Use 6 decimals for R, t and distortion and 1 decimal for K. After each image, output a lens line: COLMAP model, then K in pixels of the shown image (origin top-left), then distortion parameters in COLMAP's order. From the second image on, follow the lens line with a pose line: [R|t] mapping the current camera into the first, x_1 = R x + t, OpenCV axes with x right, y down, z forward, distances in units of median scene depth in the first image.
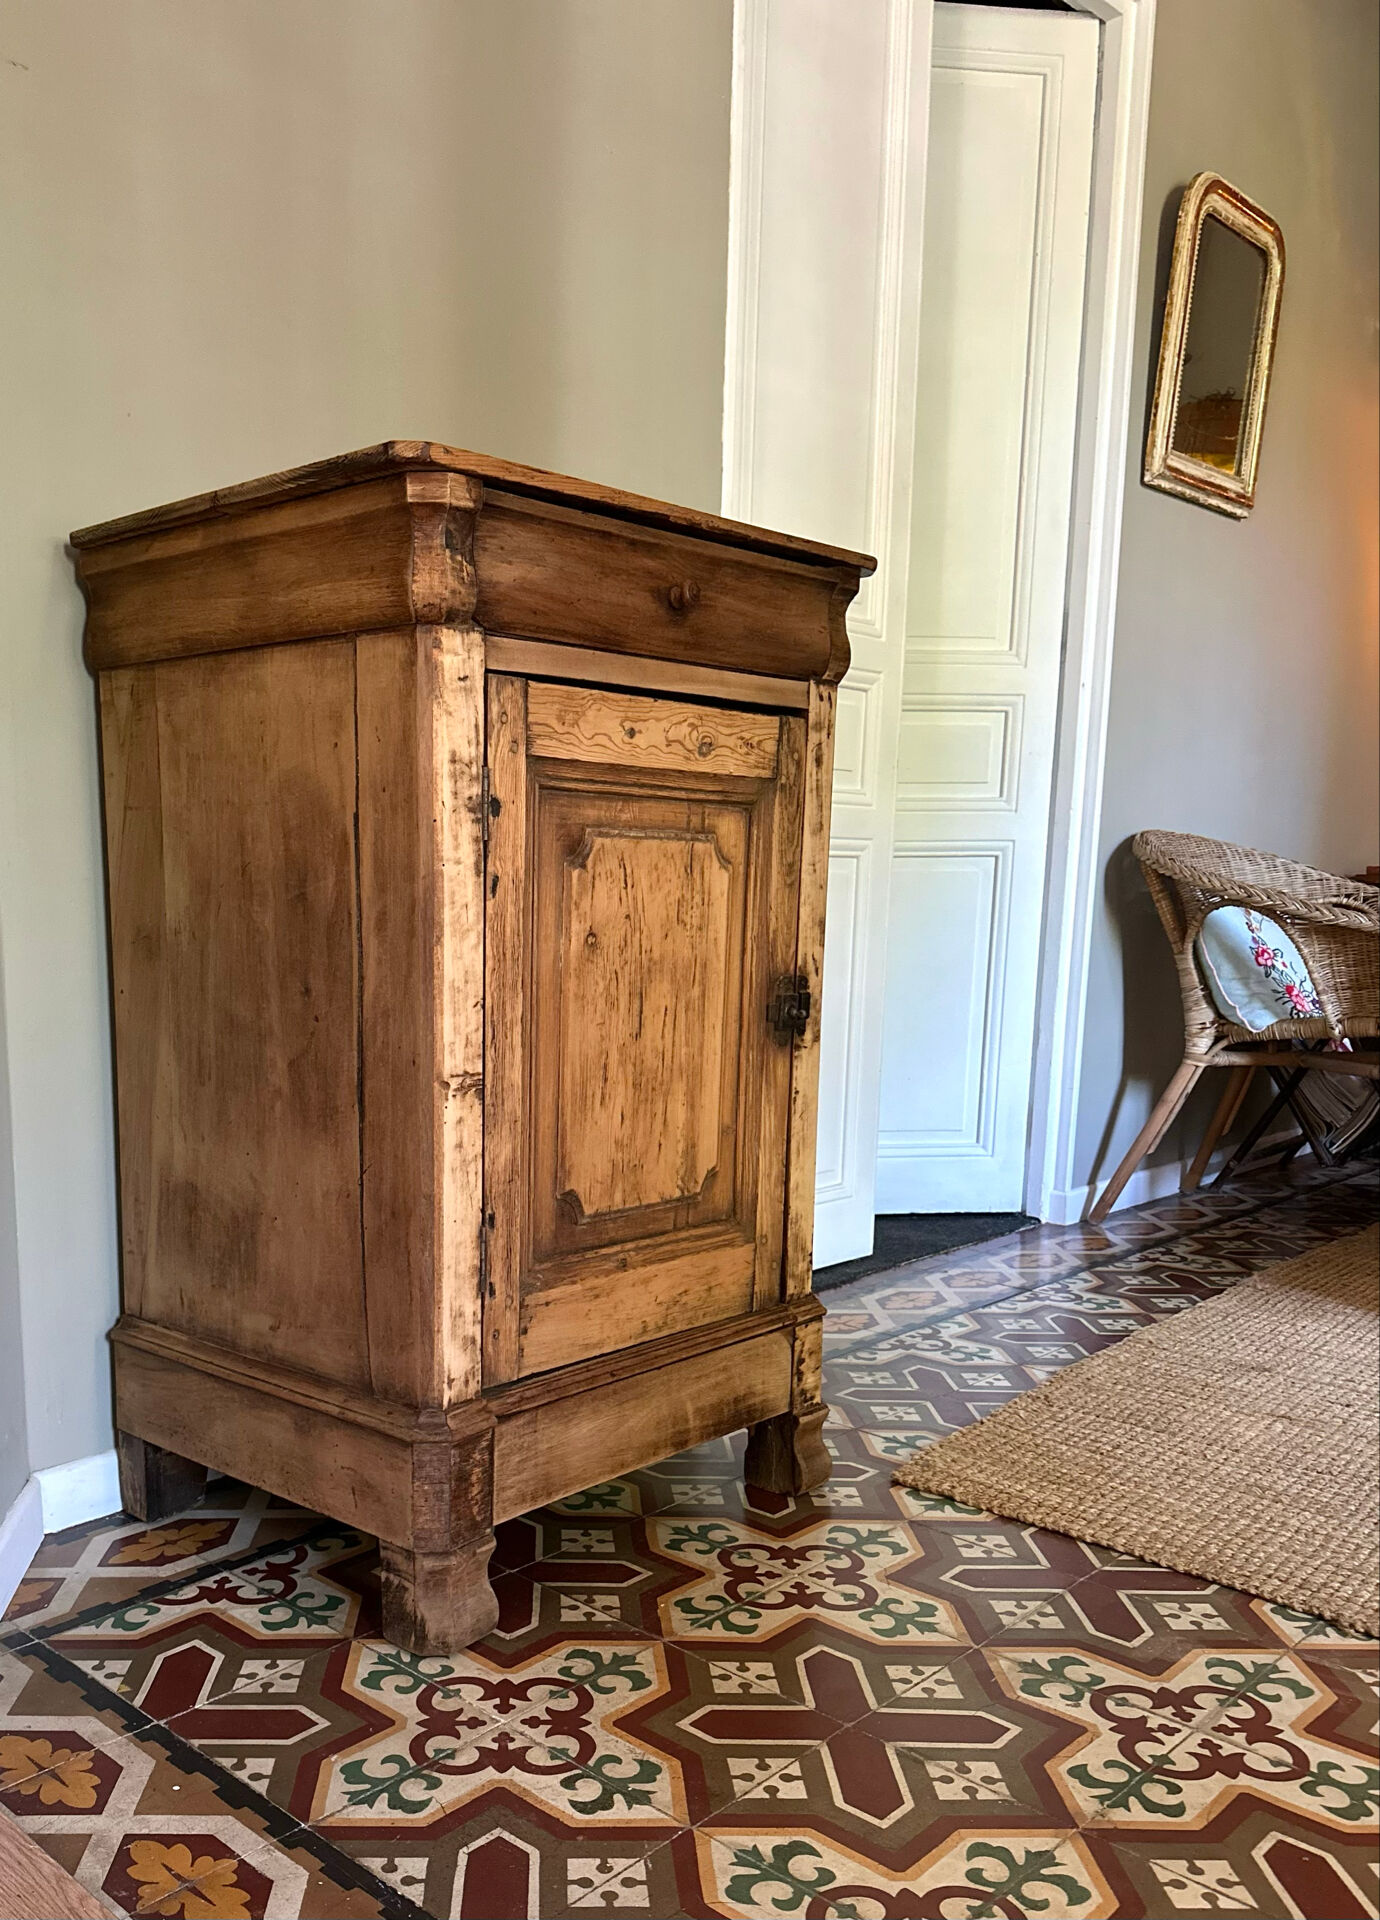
lens RADIAL K [[1591.7, 0, 537.6], [0, 1591.7, 1156.5], [0, 0, 1]] dist [0.105824, -0.007176]
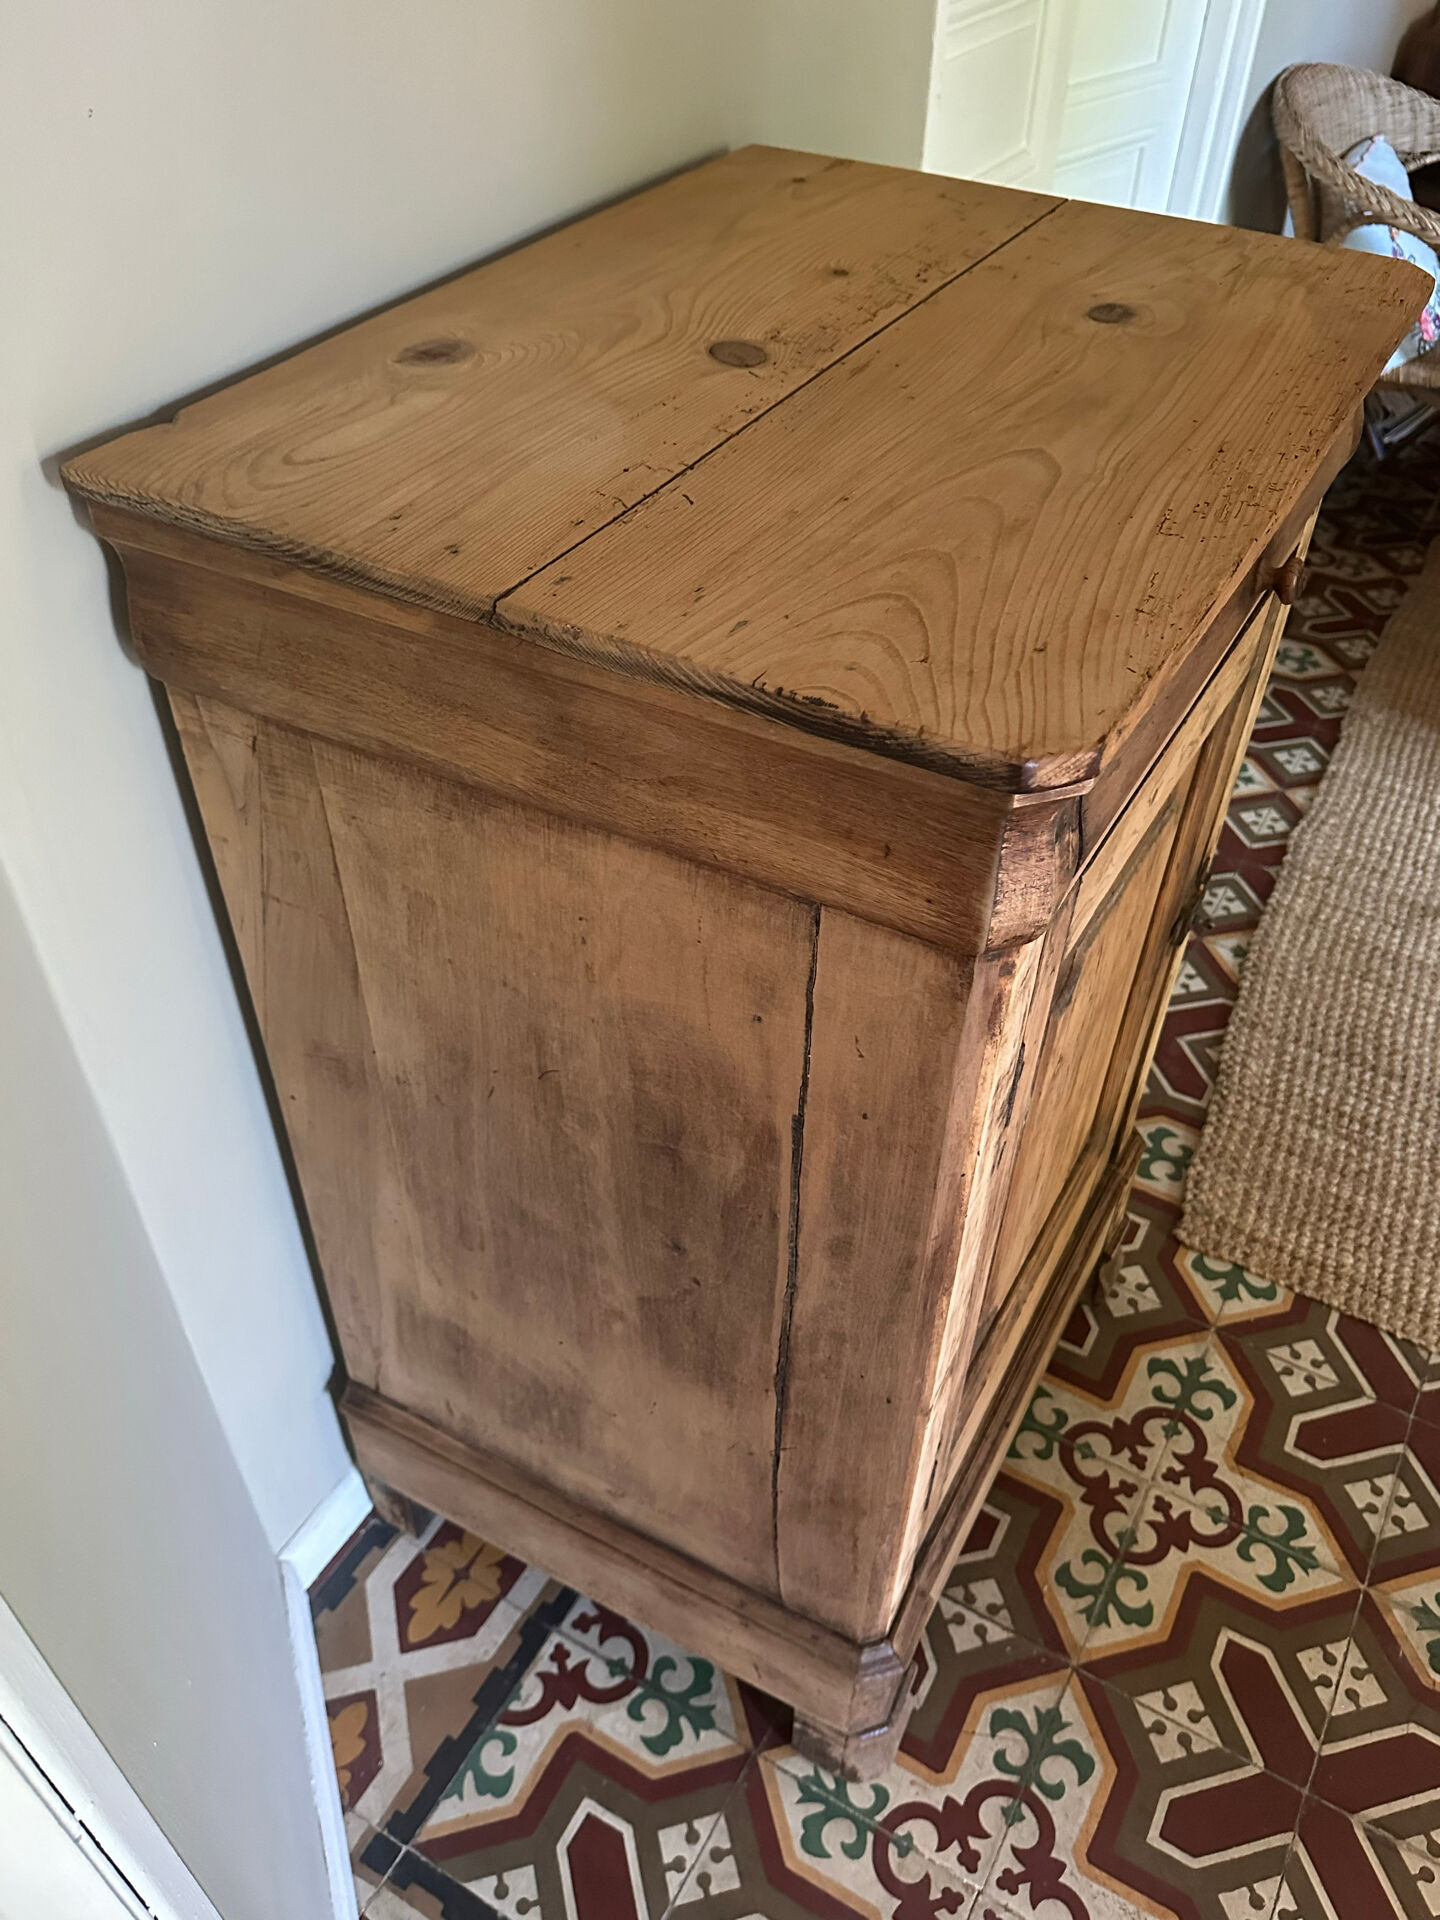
lens RADIAL K [[1493.4, 0, 719.8], [0, 1493.4, 967.7], [0, 0, 1]] dist [0.073633, -0.129165]
pose [[0.967376, -0.165948, 0.191431, -0.225841], [0.038922, 0.843987, 0.534949, -0.529641], [-0.250339, -0.510046, 0.822912, 0.543937]]
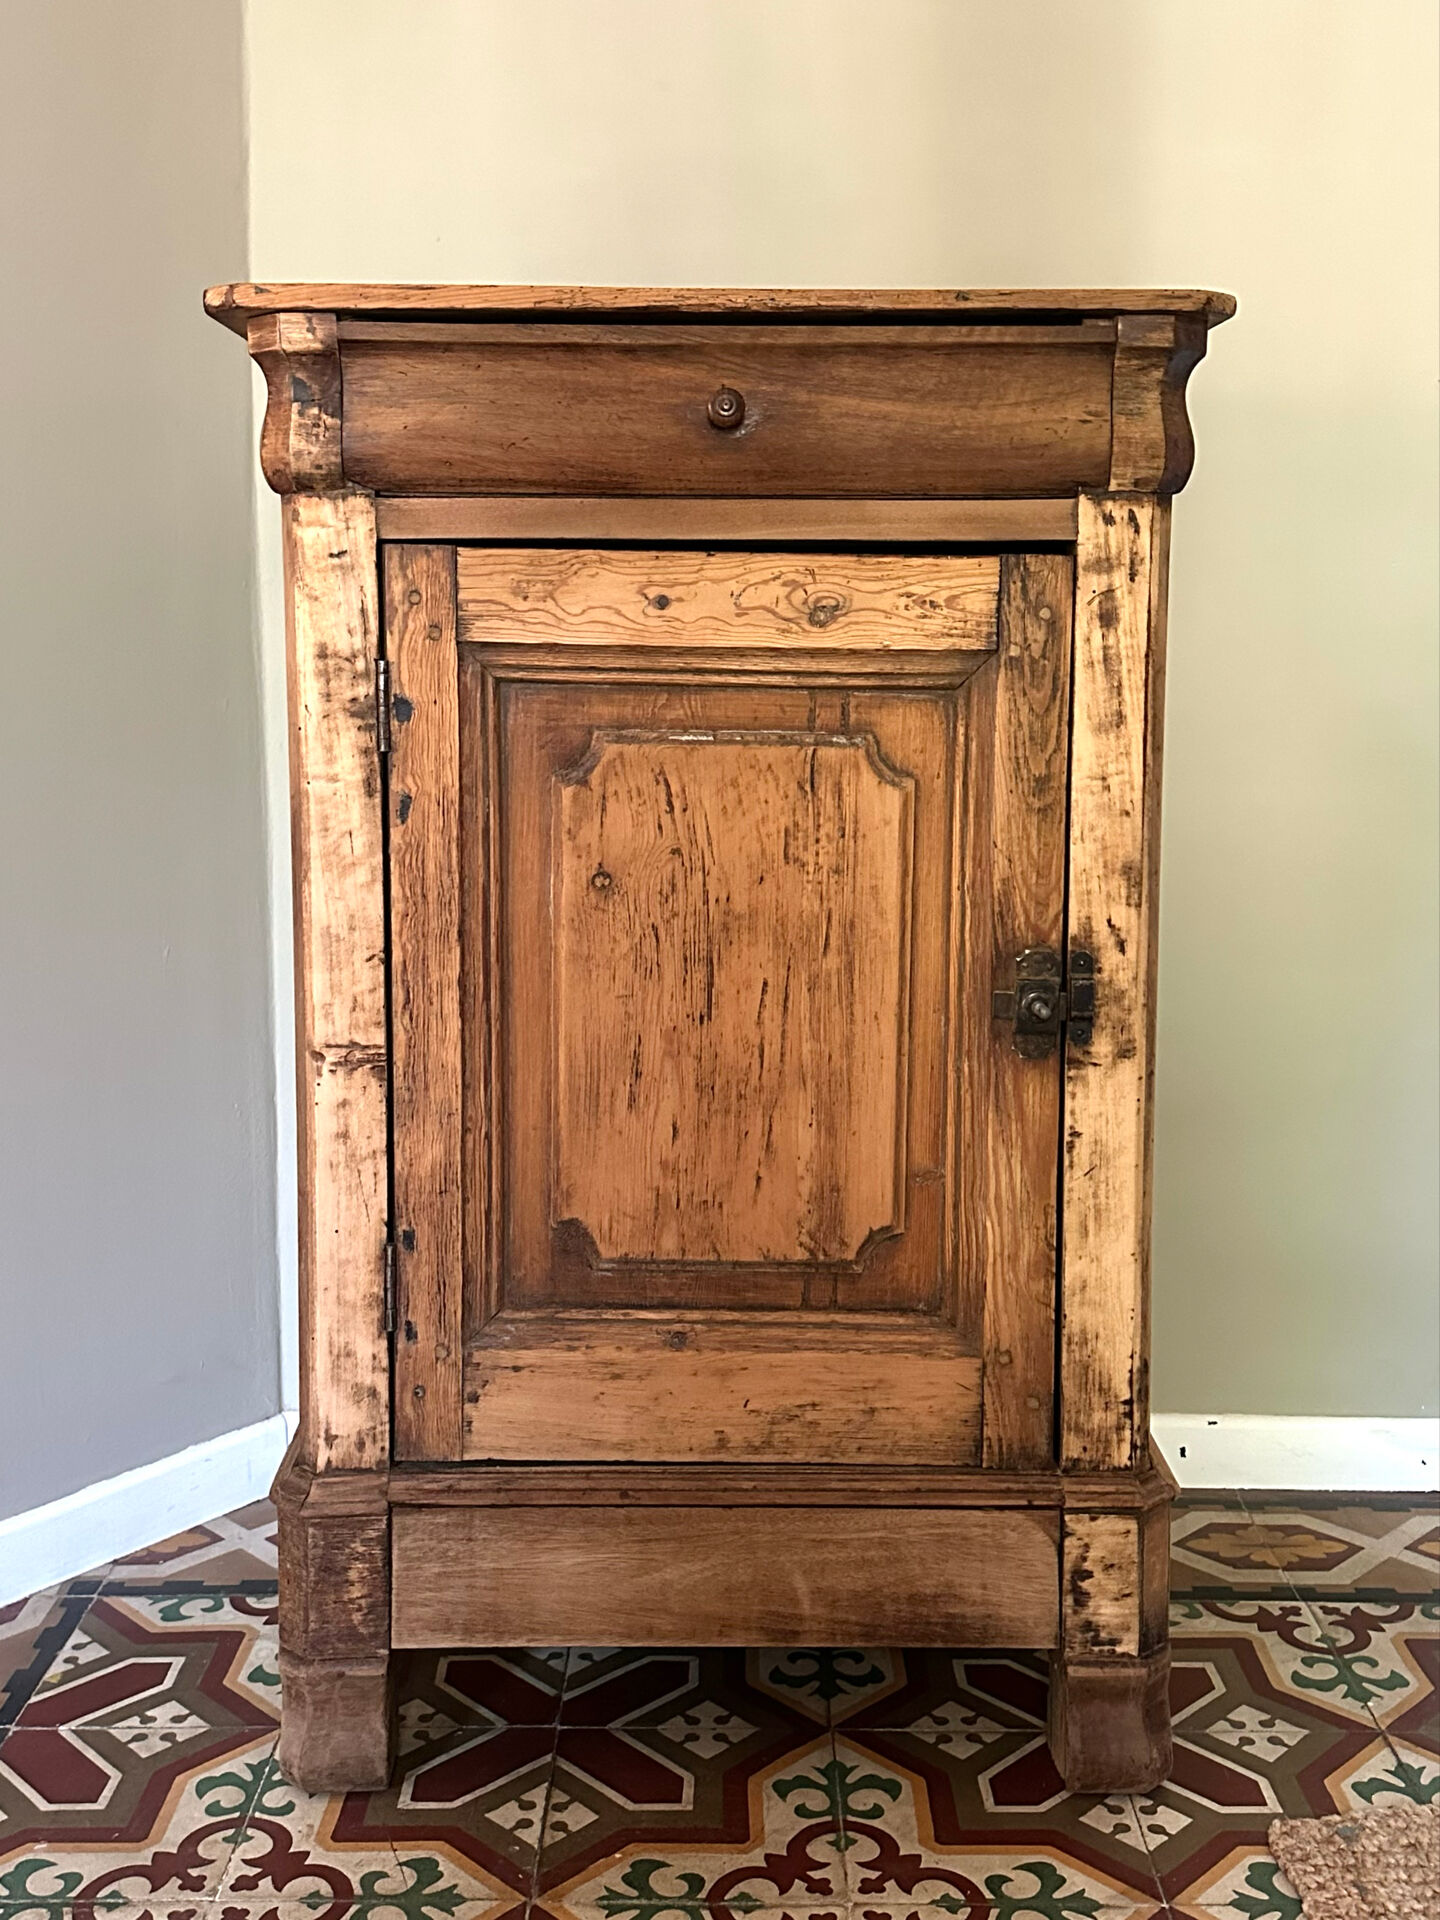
lens RADIAL K [[1973.1, 0, 726.0], [0, 1973.1, 883.4], [0, 0, 1]] dist [0.131740, -0.134152]
pose [[0.706638, 0.077930, -0.703271, 0.721975], [-0.121199, 0.992558, -0.011793, -0.133945], [0.697118, 0.093569, 0.710824, 0.408101]]
